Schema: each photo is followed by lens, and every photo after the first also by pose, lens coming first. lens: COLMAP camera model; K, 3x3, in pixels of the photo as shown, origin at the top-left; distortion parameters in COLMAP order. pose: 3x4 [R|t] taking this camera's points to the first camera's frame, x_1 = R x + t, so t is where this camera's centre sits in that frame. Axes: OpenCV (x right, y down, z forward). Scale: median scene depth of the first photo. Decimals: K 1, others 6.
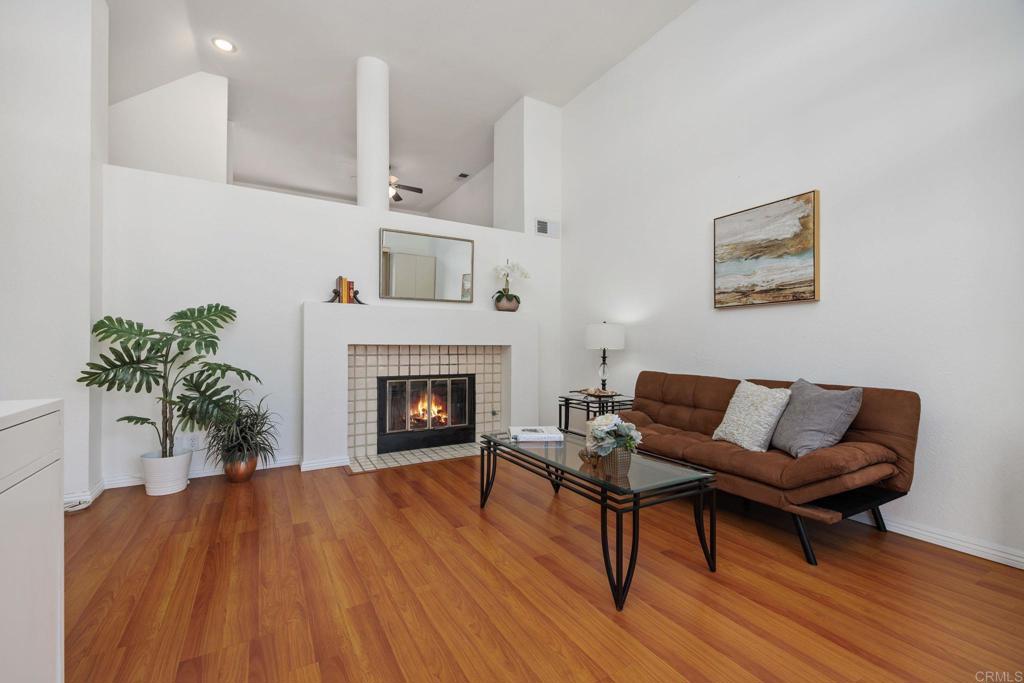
lens RADIAL K [[448.0, 0, 513.0], [0, 448.0, 339.0], [0, 0, 1]] dist [0.020640, -0.001130]
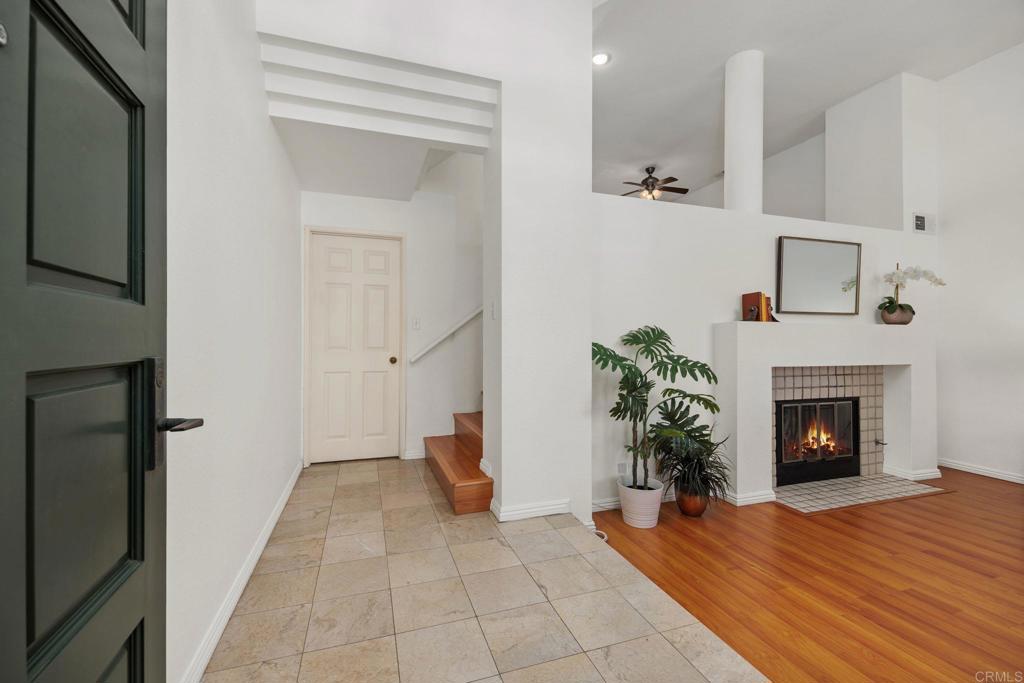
lens RADIAL K [[448.0, 0, 511.9], [0, 448.0, 344.3], [0, 0, 1]] dist [0.020640, -0.001130]
pose [[0.982357, -0.002708, -0.186998, -0.611968], [0.005143, 0.999908, 0.012536, -0.040803], [0.186947, -0.013276, 0.982280, 0.011666]]
